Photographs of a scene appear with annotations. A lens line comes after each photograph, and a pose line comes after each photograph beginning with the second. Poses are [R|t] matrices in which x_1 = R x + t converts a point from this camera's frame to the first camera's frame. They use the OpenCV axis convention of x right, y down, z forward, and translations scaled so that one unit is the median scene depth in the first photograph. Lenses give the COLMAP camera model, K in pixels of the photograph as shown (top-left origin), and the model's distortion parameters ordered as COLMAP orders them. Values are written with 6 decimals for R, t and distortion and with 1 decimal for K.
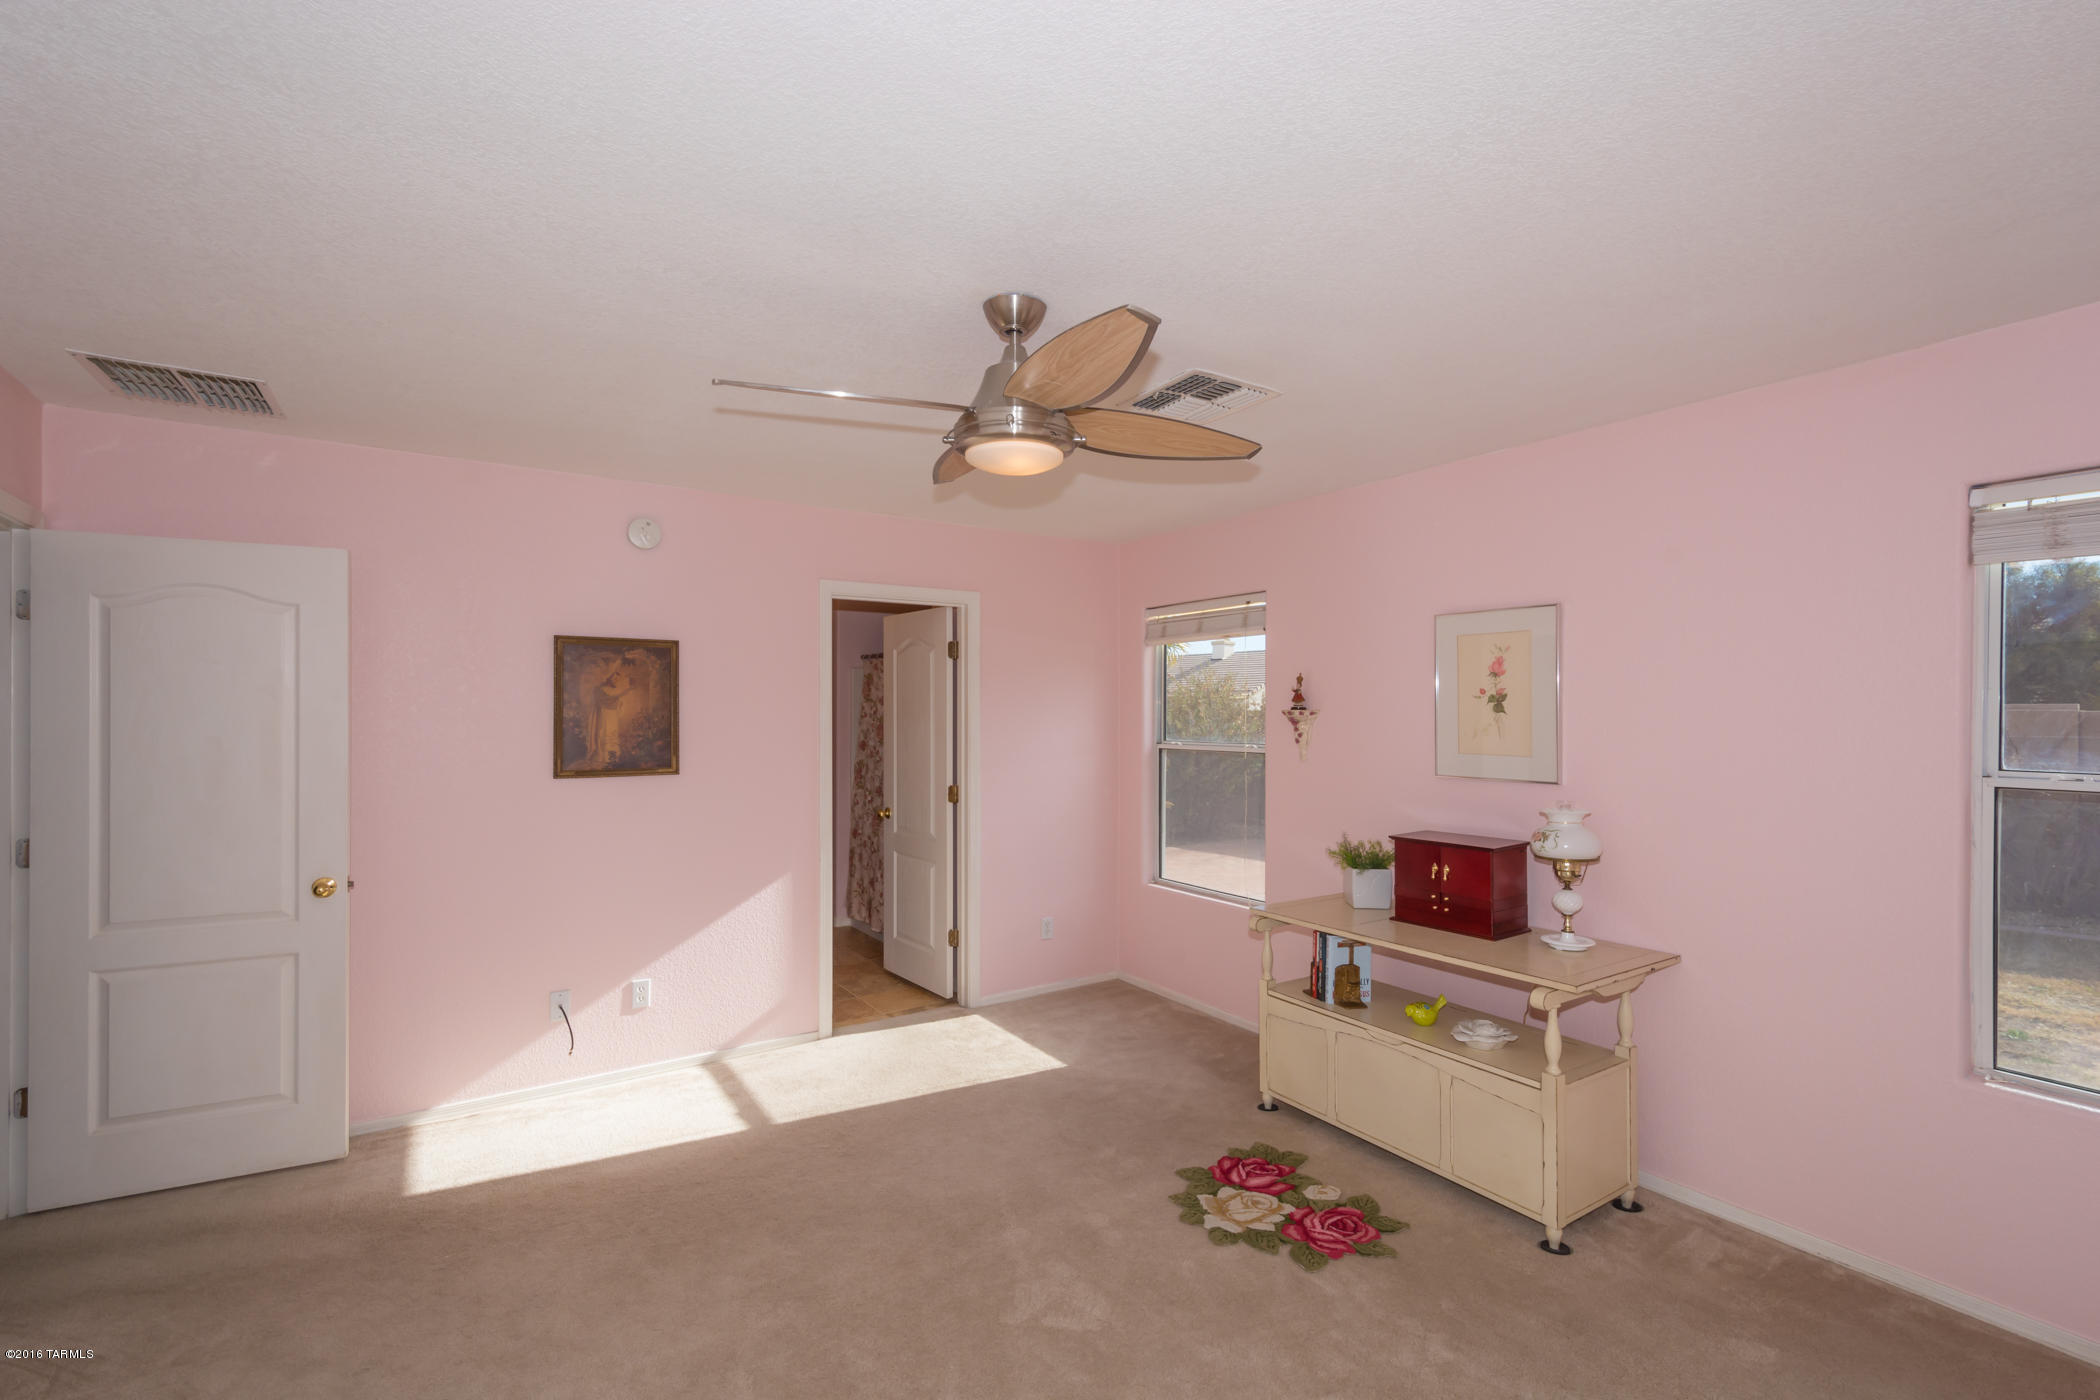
lens RADIAL K [[905.3, 0, 1058.5], [0, 905.3, 712.3], [0, 0, 1]] dist [0.015485, -0.000239]
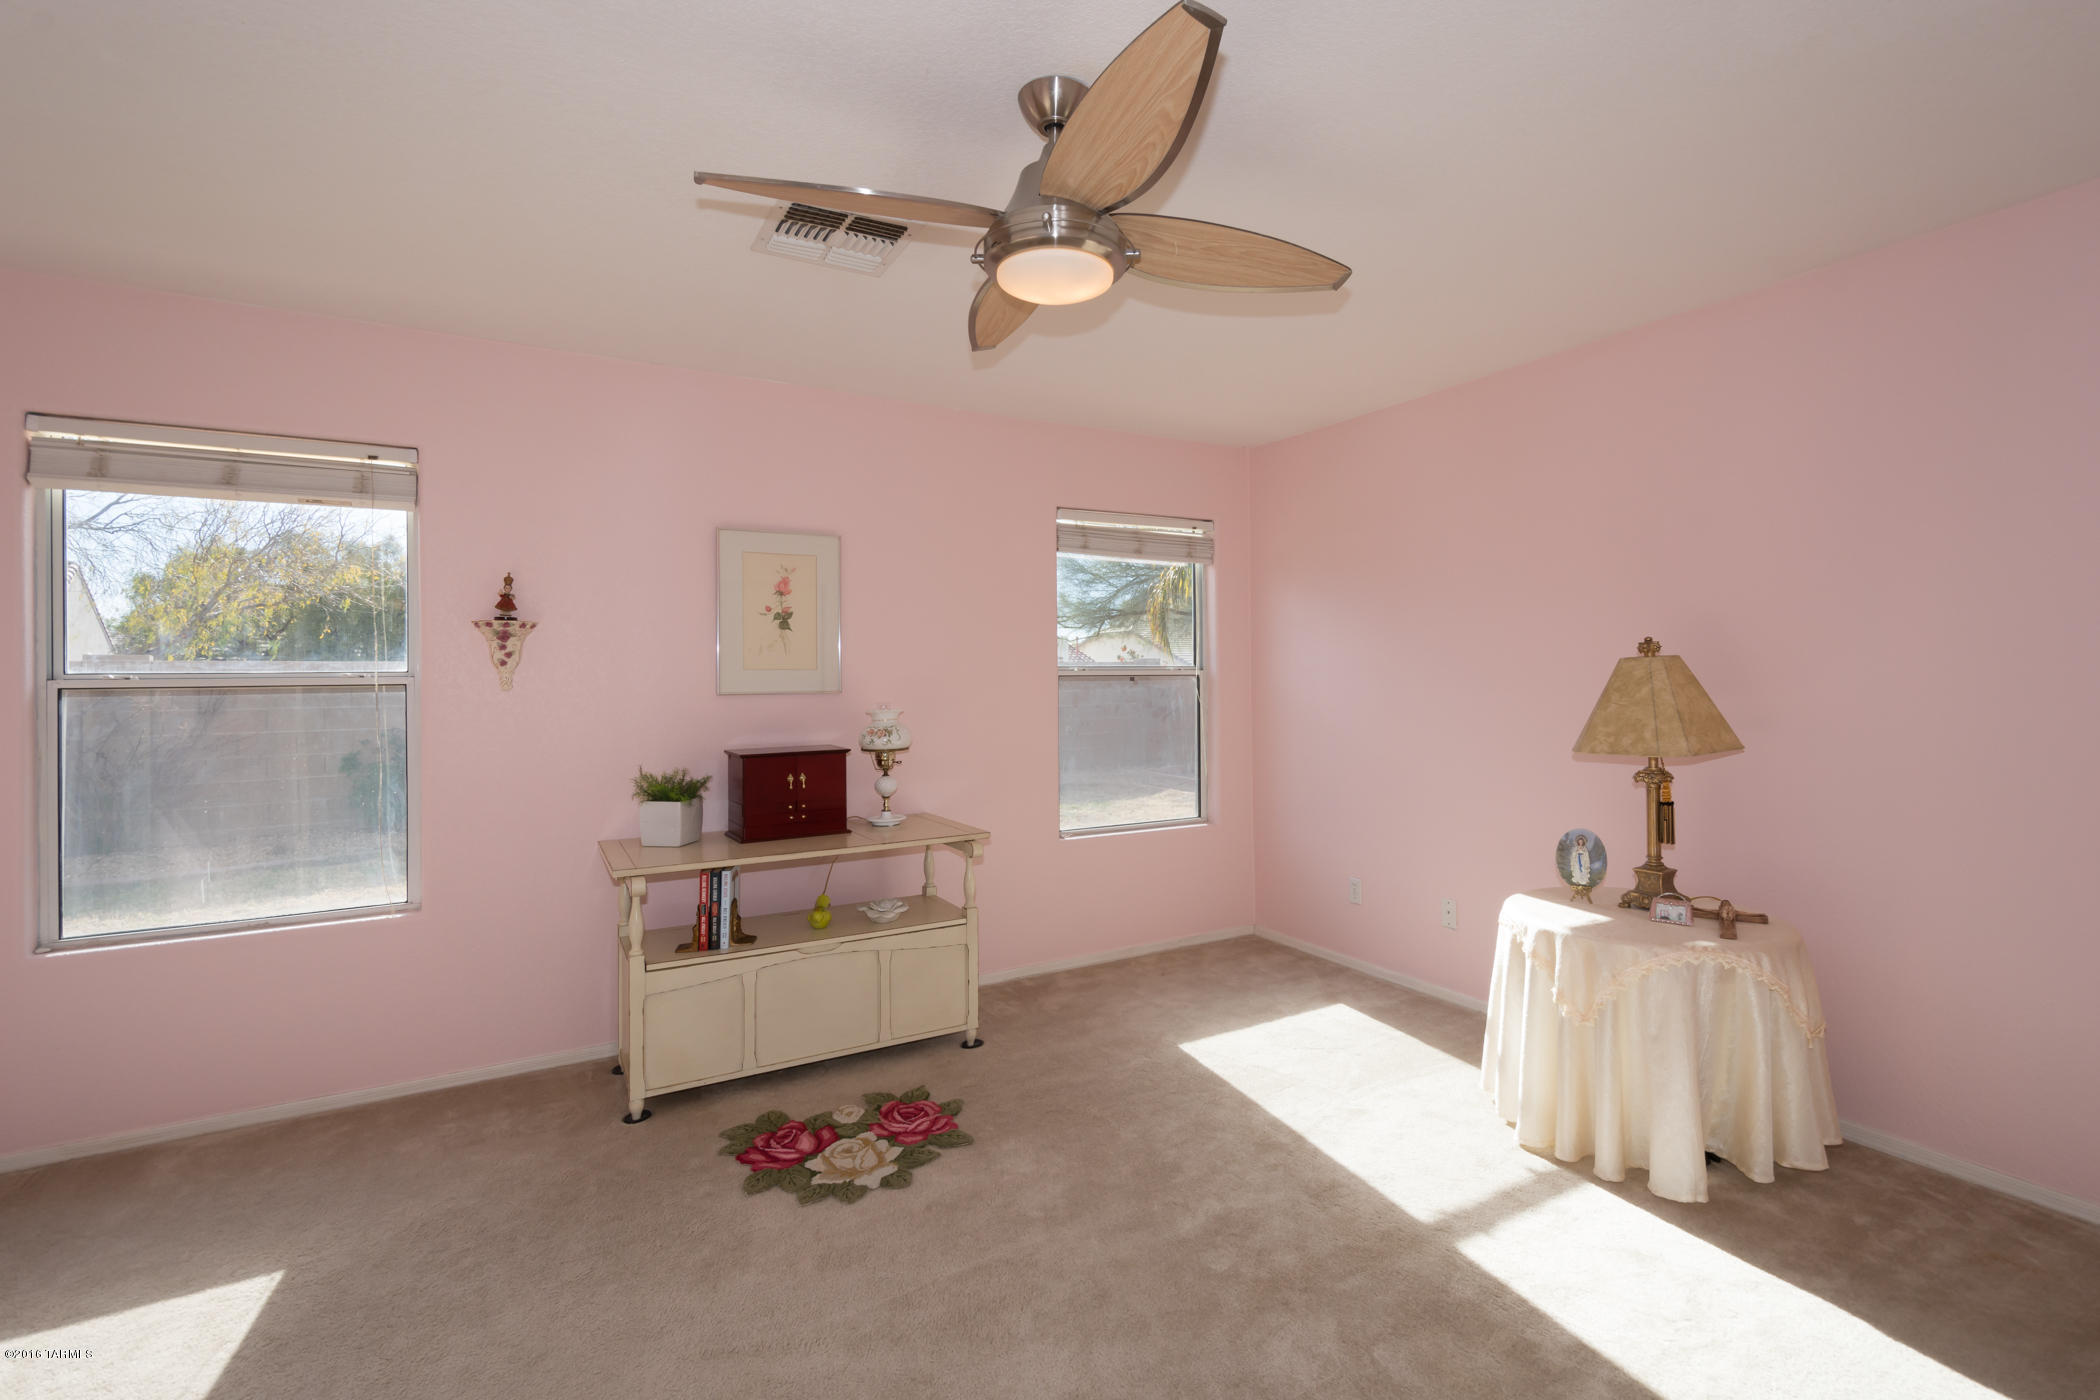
lens RADIAL K [[918.9, 0, 1065.0], [0, 918.9, 683.0], [0, 0, 1]] dist [0.016369, -0.000435]
pose [[0.091599, -0.002199, 0.995794, -0.575555], [0.012713, 0.999919, 0.001038, 0.068070], [-0.995715, 0.012564, 0.091620, 0.598746]]
